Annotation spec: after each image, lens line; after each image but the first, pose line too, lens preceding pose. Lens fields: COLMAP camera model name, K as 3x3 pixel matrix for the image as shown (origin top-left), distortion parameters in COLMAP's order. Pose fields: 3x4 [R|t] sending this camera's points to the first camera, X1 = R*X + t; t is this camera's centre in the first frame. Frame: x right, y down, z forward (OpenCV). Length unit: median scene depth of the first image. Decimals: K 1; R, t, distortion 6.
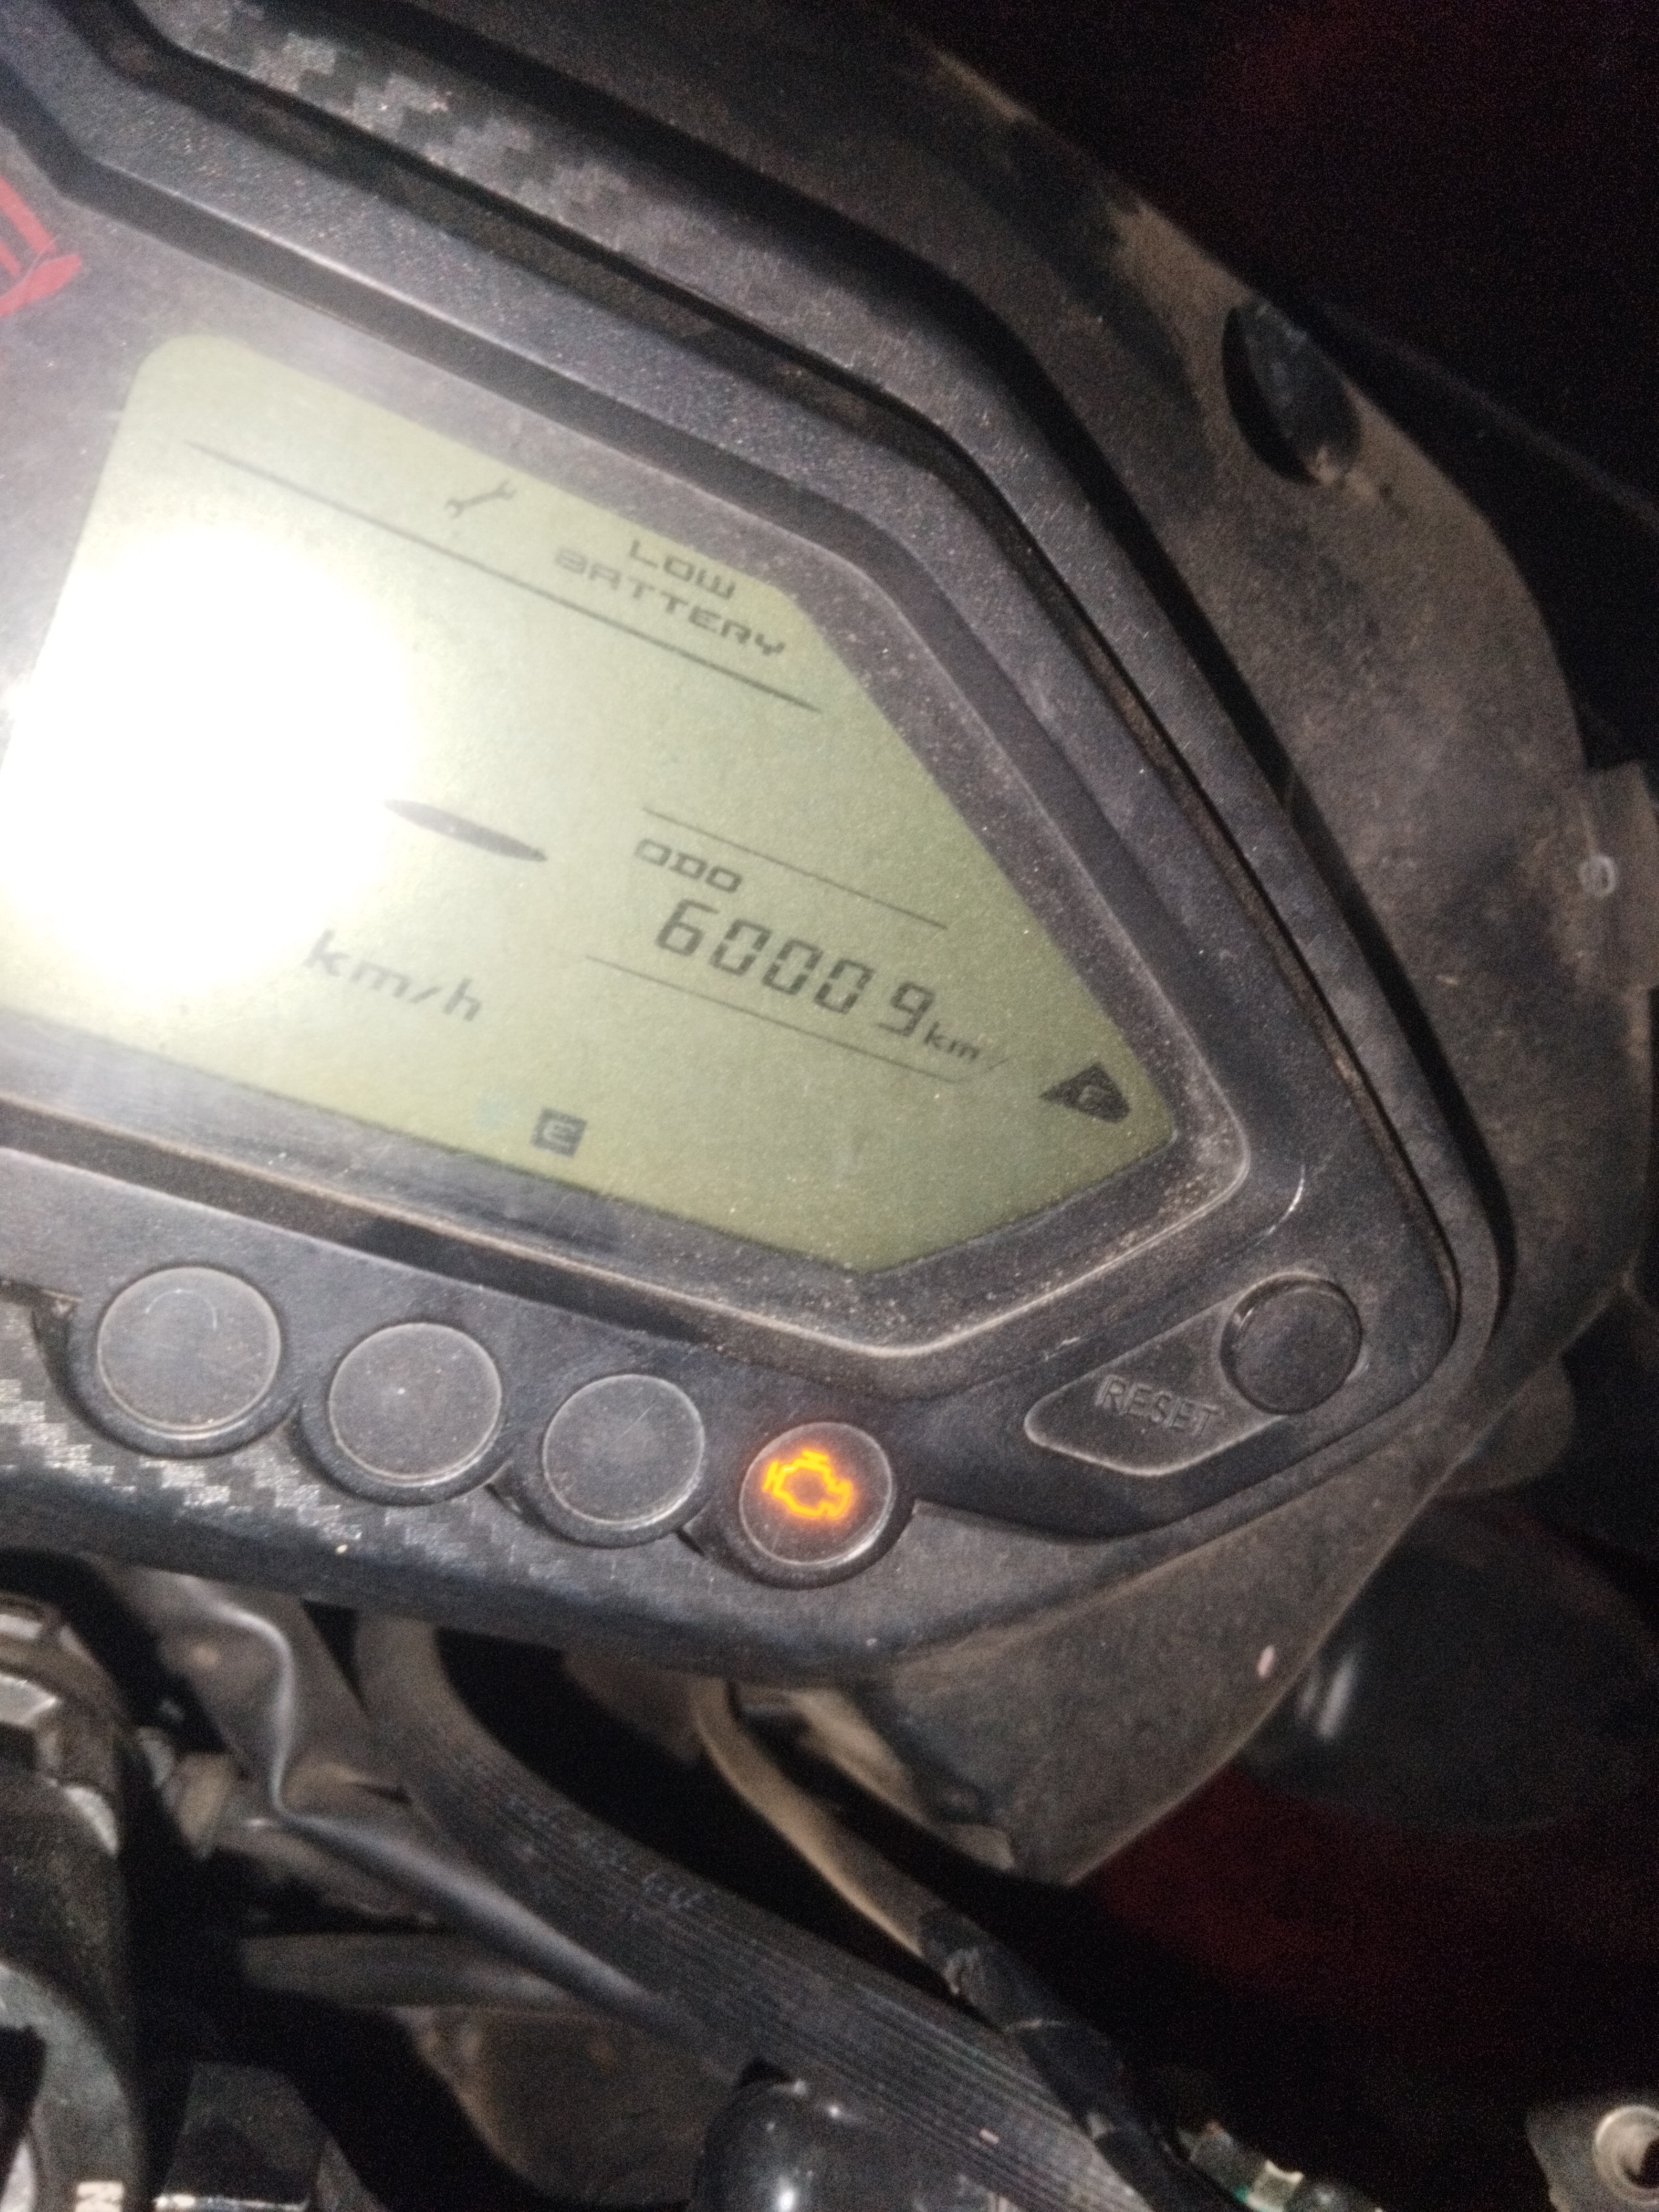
lens RADIAL K [[1925.0, 0, 836.3], [0, 1925.0, 1110.9], [0, 0, 1]] dist [0.043906, -0.152035]
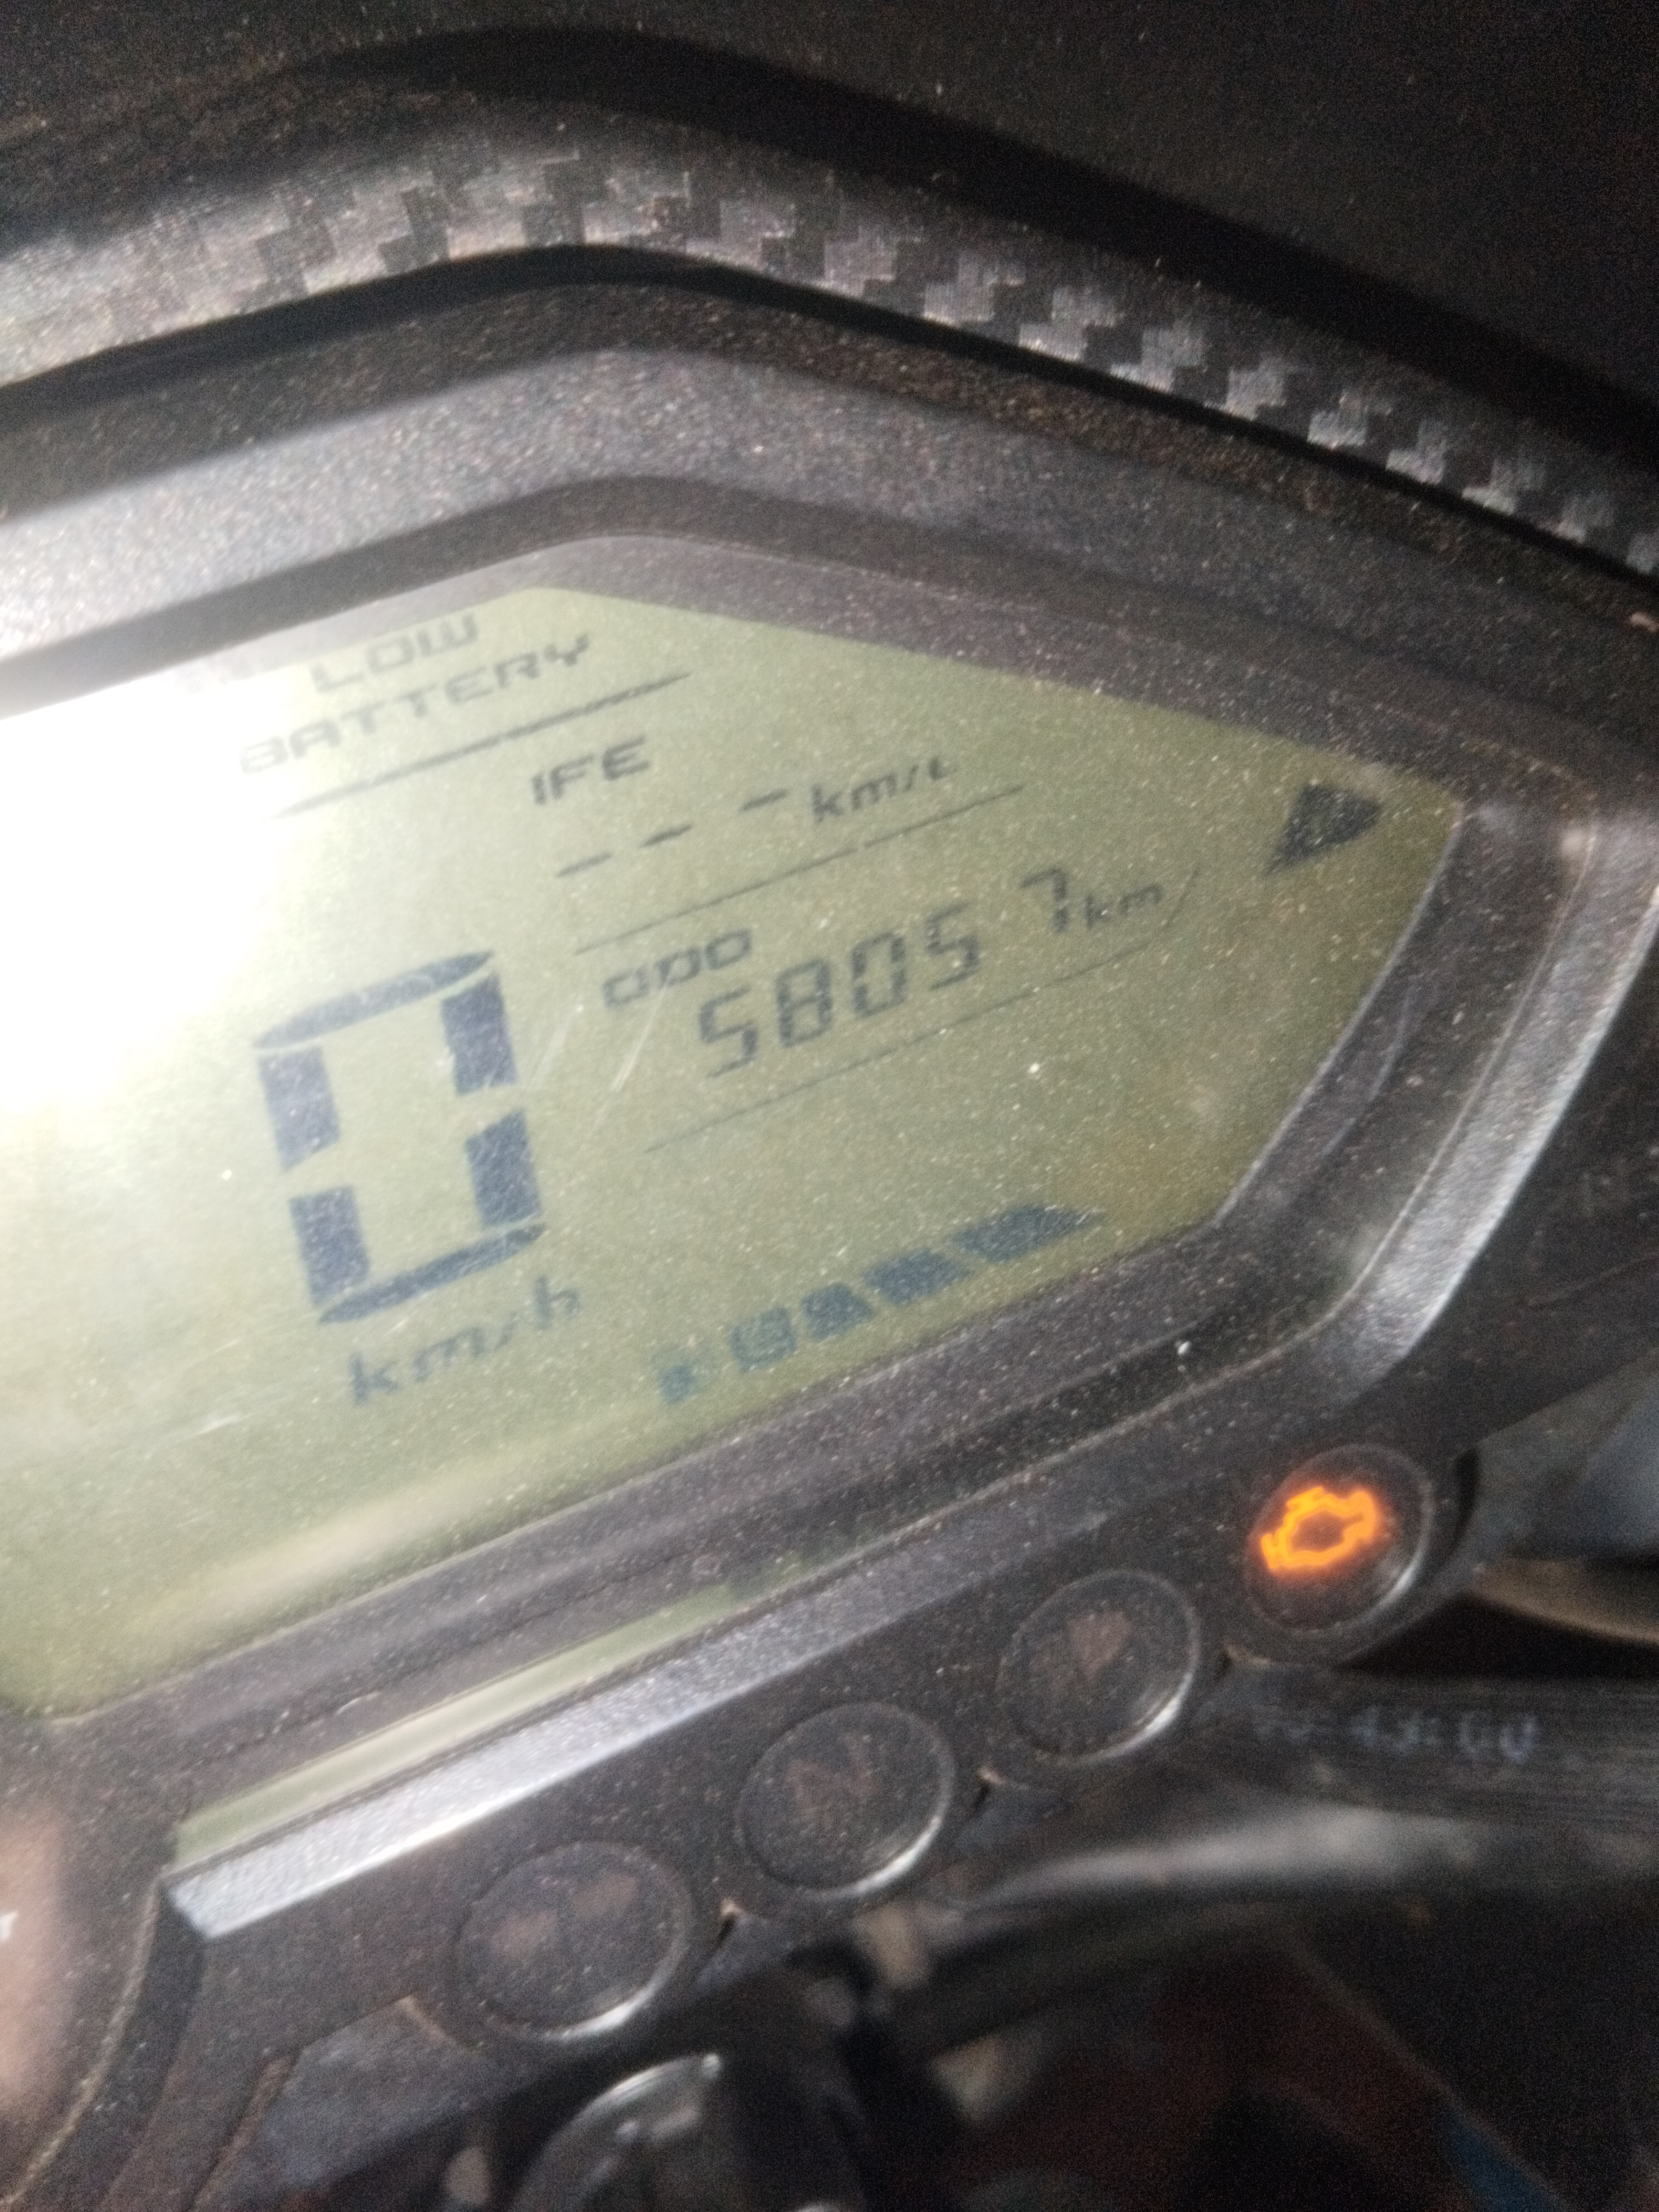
lens RADIAL K [[1953.2, 0, 824.6], [0, 1953.2, 1099.9], [0, 0, 1]] dist [0.044315, -0.159987]
pose [[0.794001, -0.573309, -0.202188, 0.083268], [0.606236, 0.771445, 0.193265, -0.197907], [0.045177, -0.276026, 0.960088, 0.309995]]
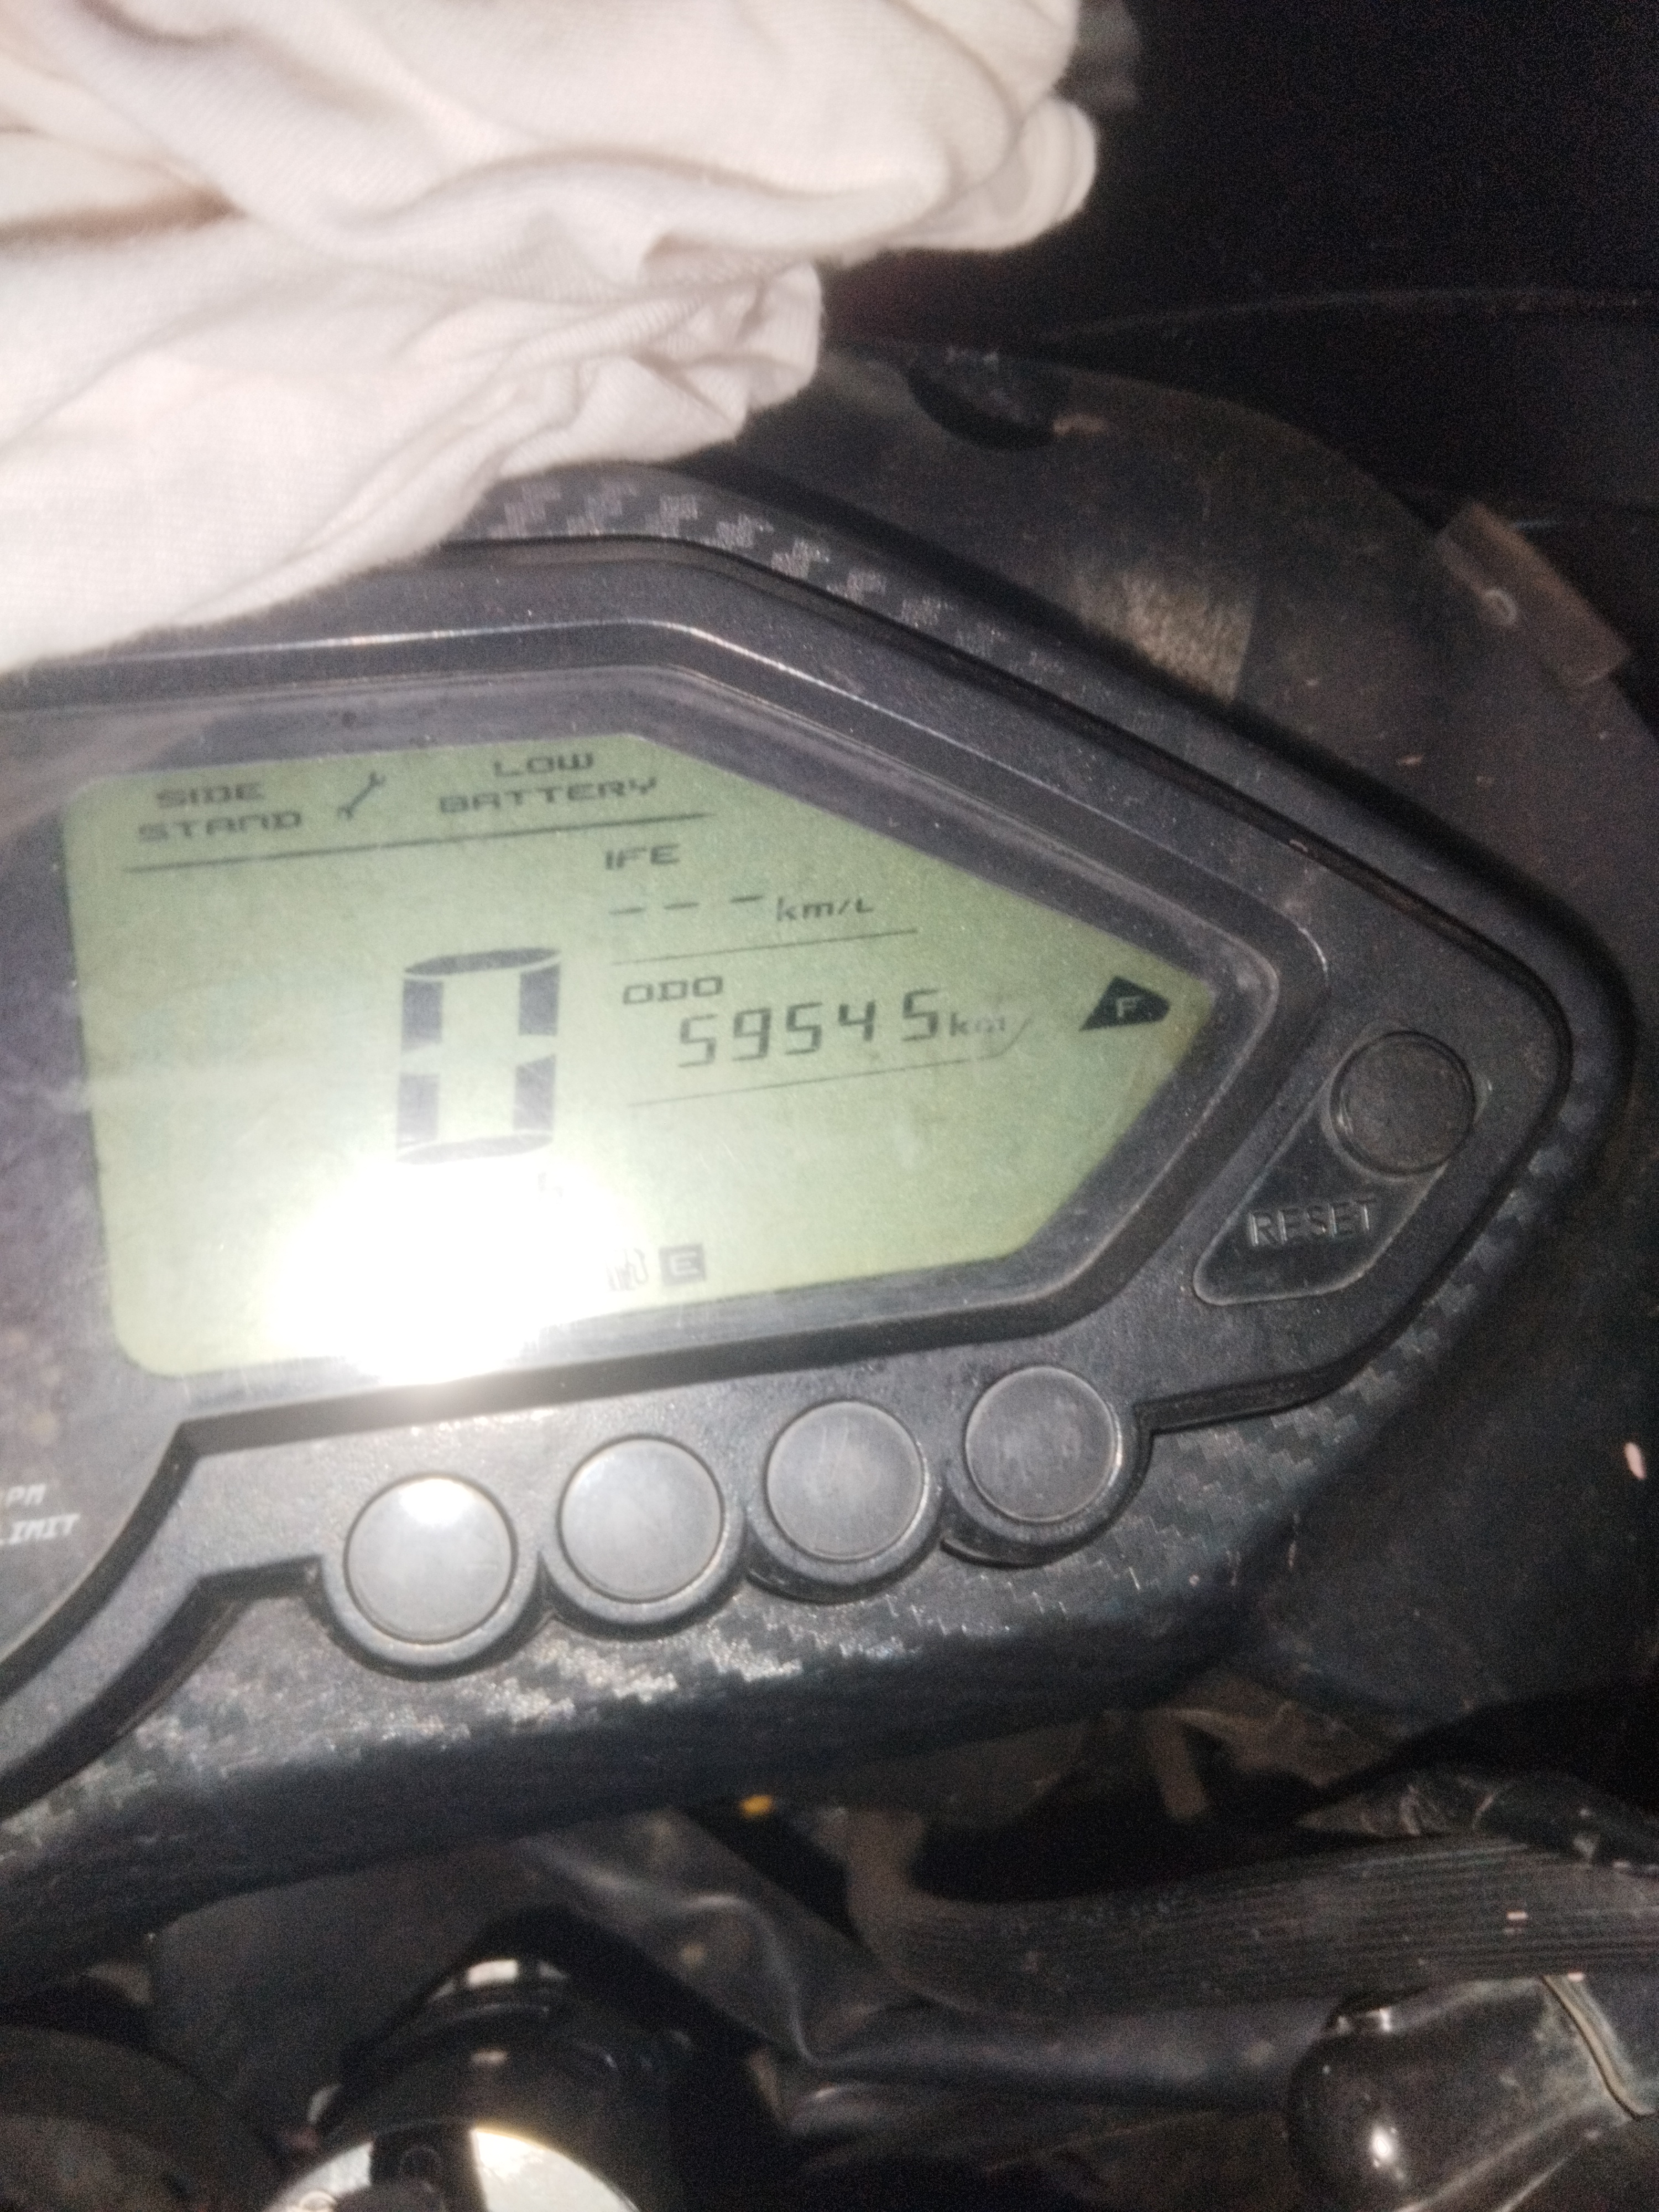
lens RADIAL K [[1925.0, 0, 816.7], [0, 1925.0, 1097.5], [0, 0, 1]] dist [0.043906, -0.152035]
pose [[0.863687, -0.488702, -0.123349, 0.102078], [0.453323, 0.860155, -0.233734, 0.223696], [0.220325, 0.145956, 0.964445, -0.036566]]
